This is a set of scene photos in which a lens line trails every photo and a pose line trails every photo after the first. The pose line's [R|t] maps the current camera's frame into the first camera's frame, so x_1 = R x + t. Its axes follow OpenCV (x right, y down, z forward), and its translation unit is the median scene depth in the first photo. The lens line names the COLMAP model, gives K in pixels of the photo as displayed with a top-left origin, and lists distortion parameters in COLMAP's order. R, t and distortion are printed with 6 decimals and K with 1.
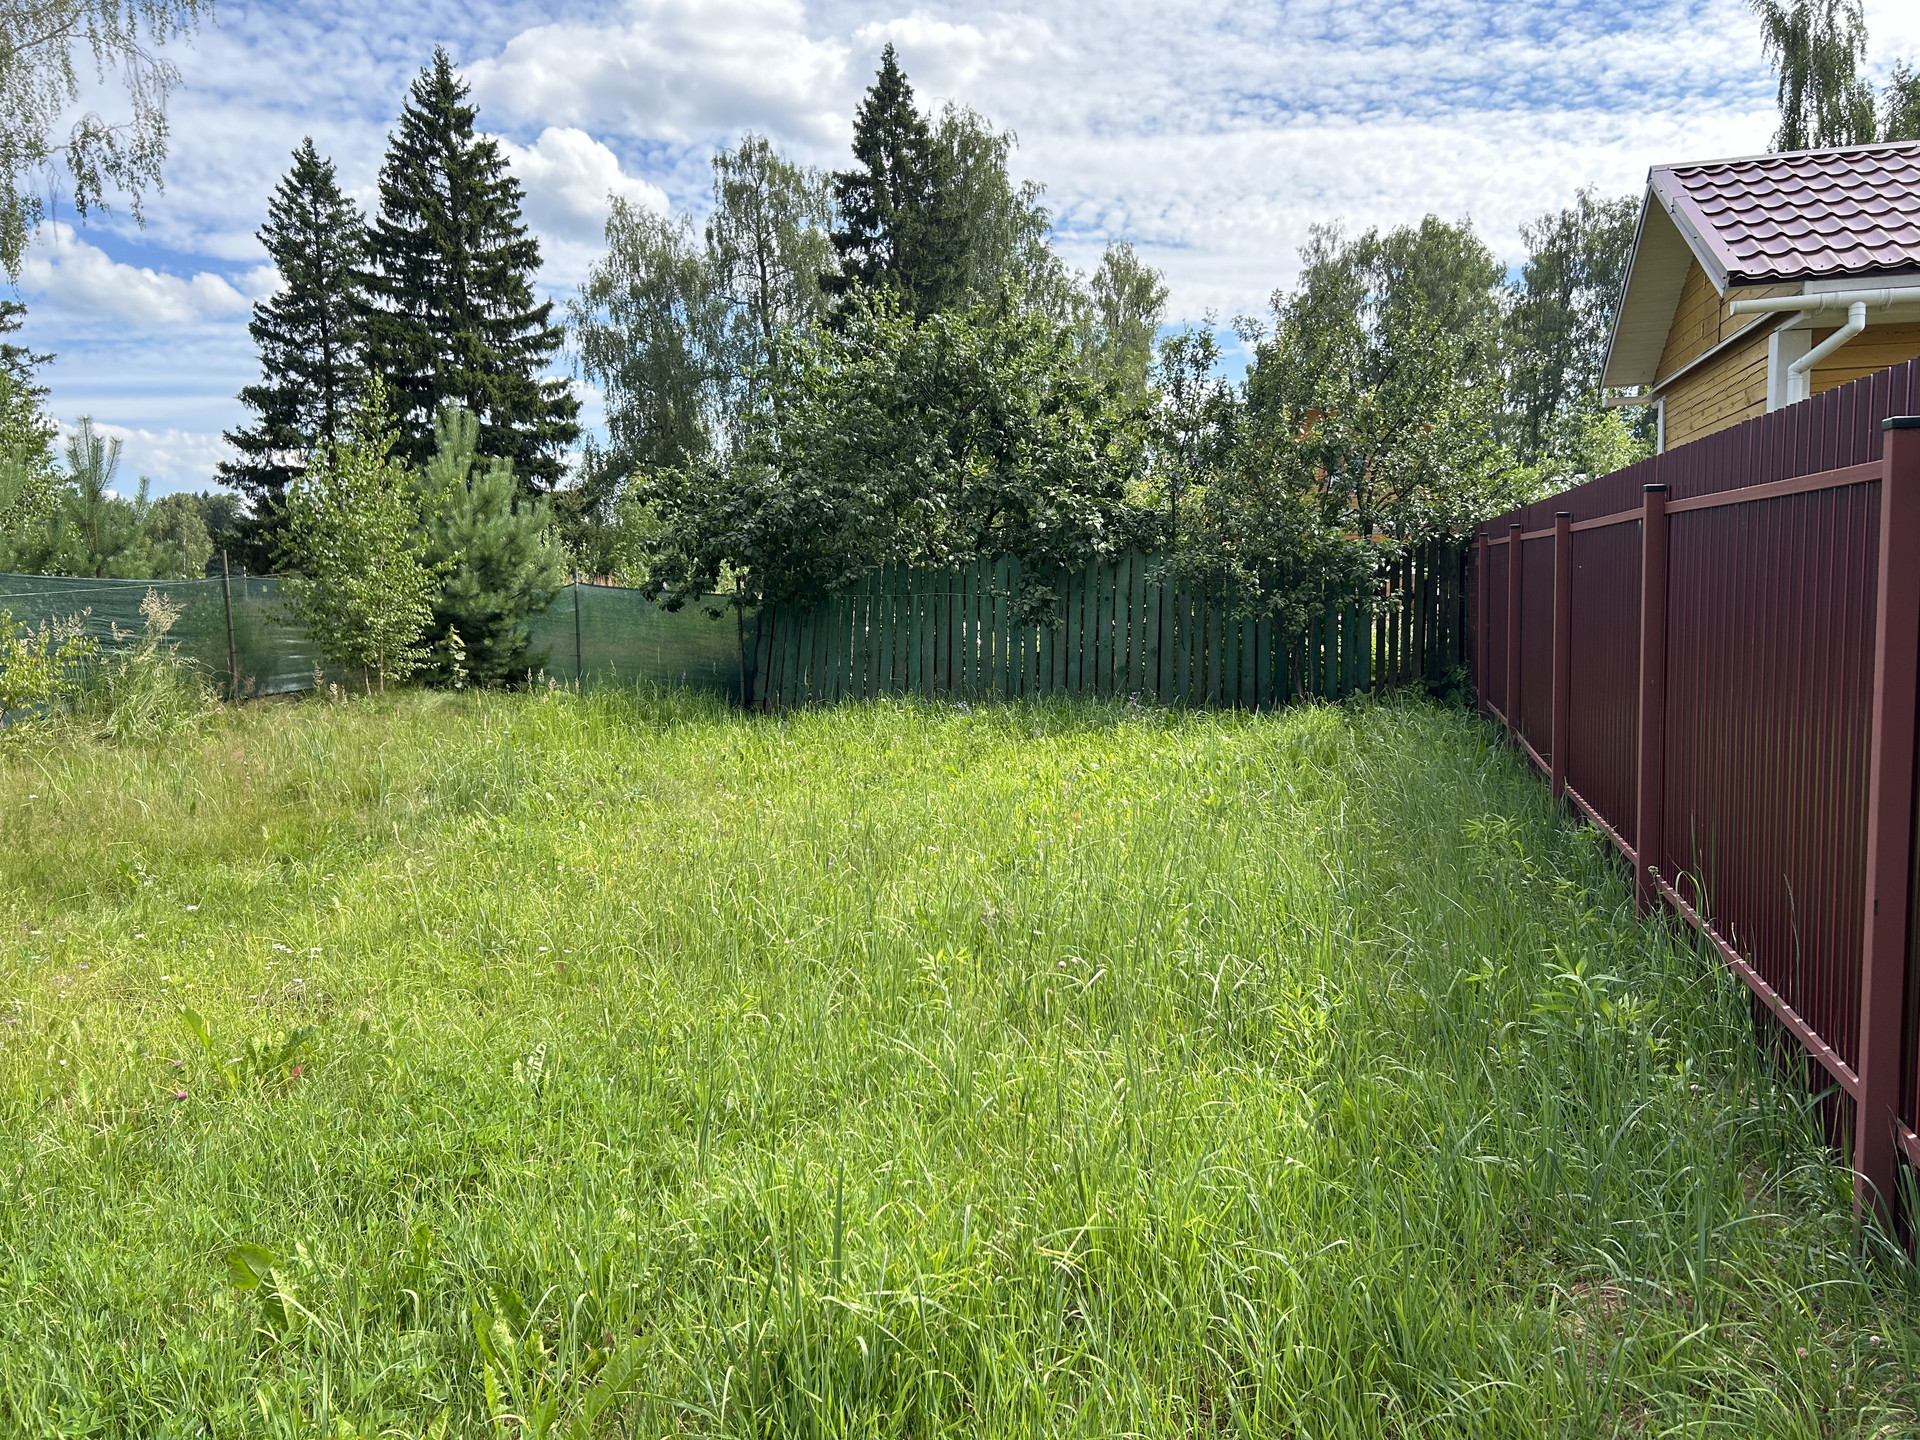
lens RADIAL K [[1444.7, 0, 960.0], [0, 1444.7, 720.0], [0, 0, 1]] dist [-0.040167, -0.006186]
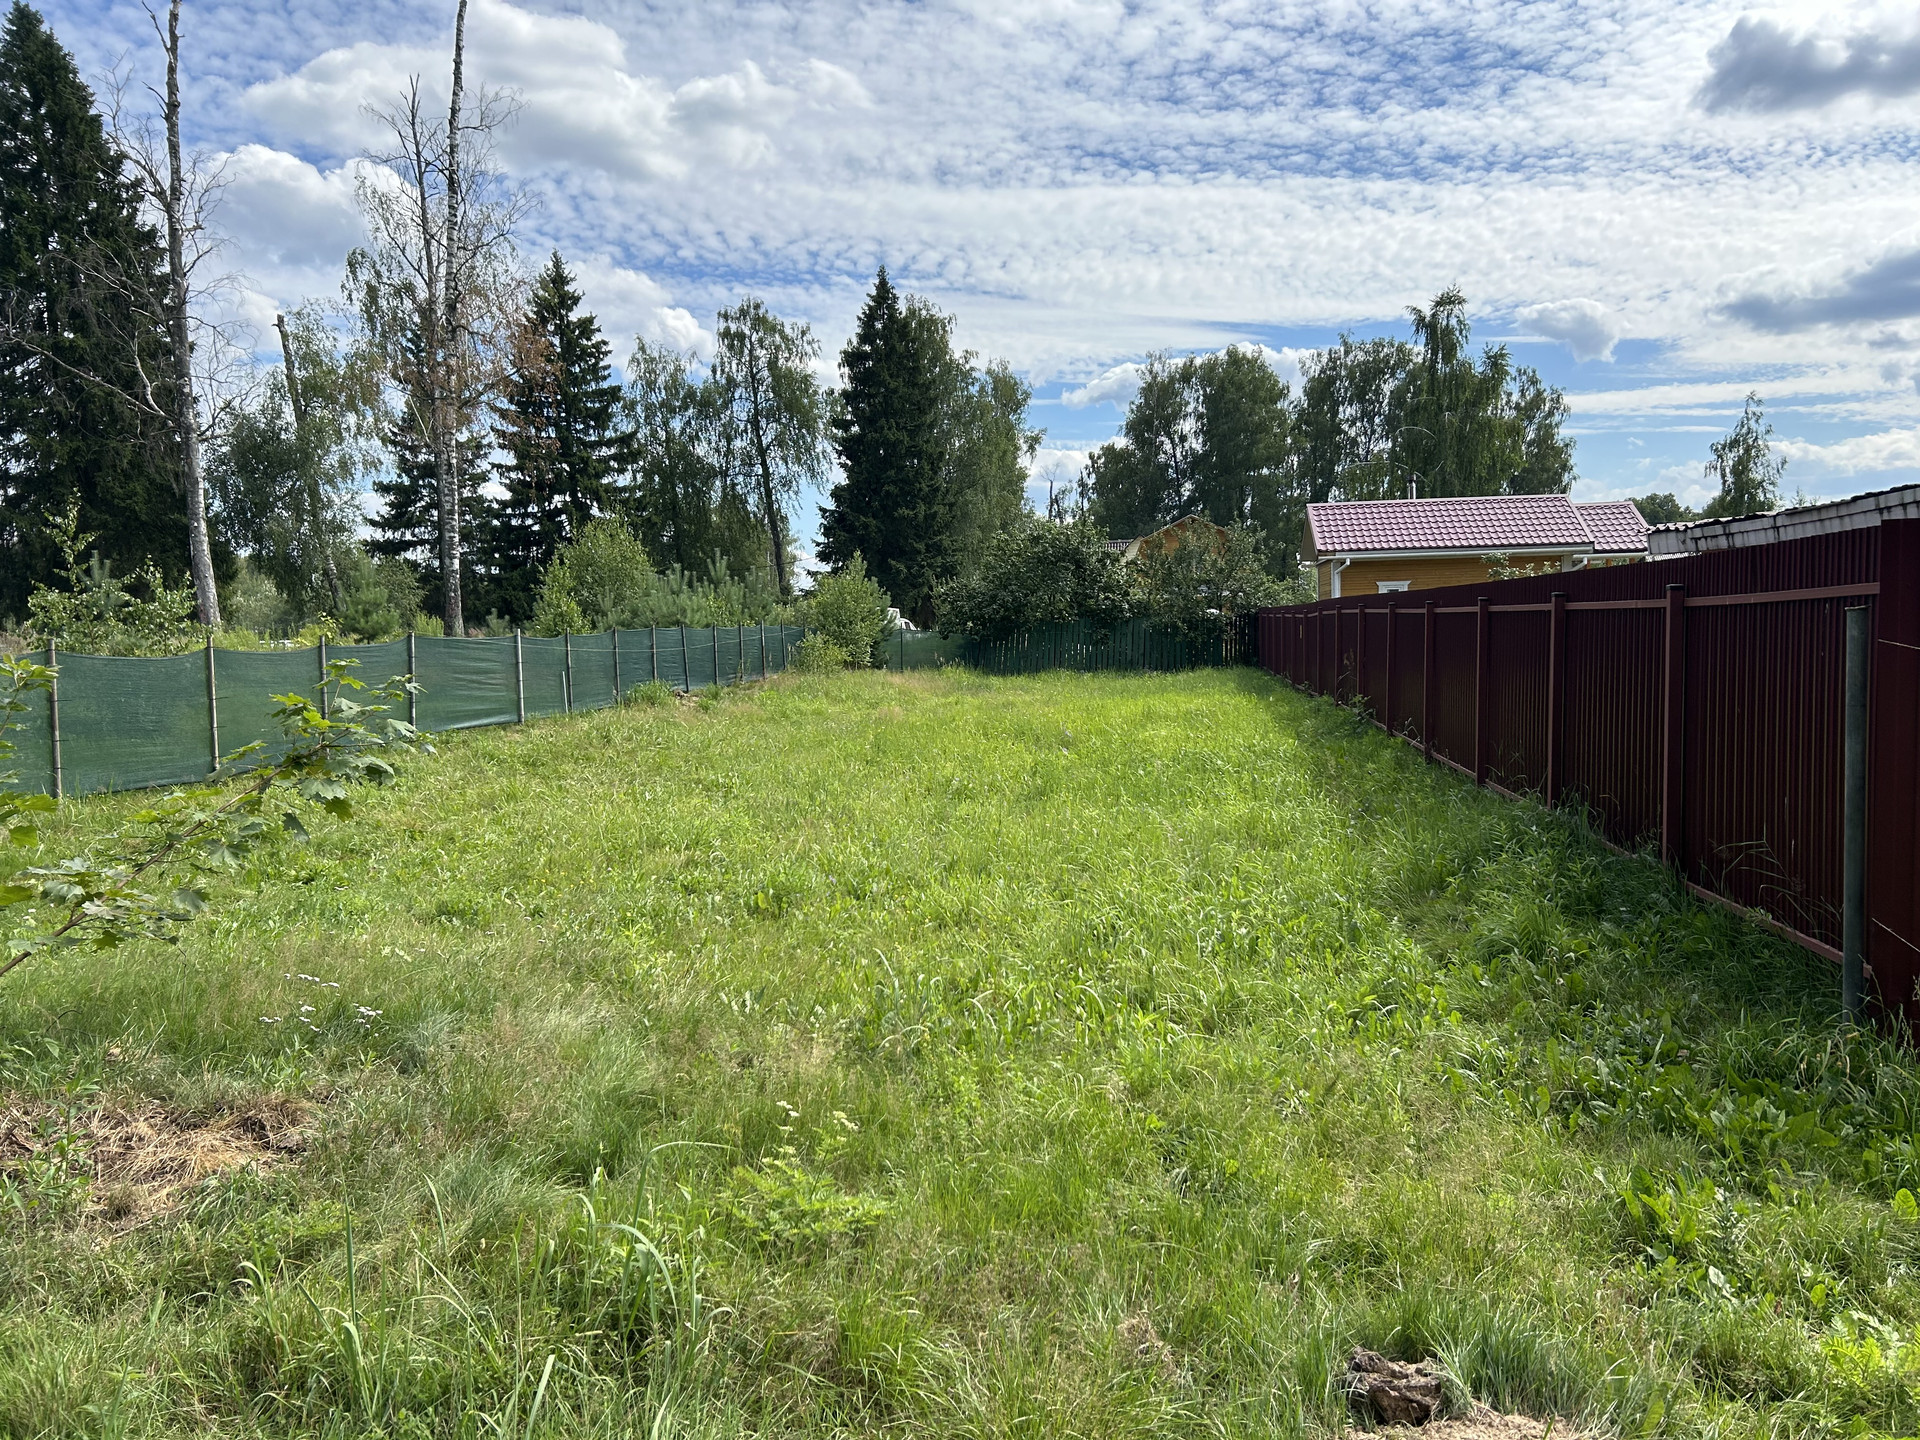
lens RADIAL K [[1434.9, 0, 960.0], [0, 1434.9, 720.0], [0, 0, 1]] dist [0.012920, -0.035835]
pose [[0.992102, -0.013514, 0.124704, -0.121190], [0.017085, 0.999473, -0.027611, 0.032563], [-0.124265, 0.029524, 0.991810, -0.359908]]
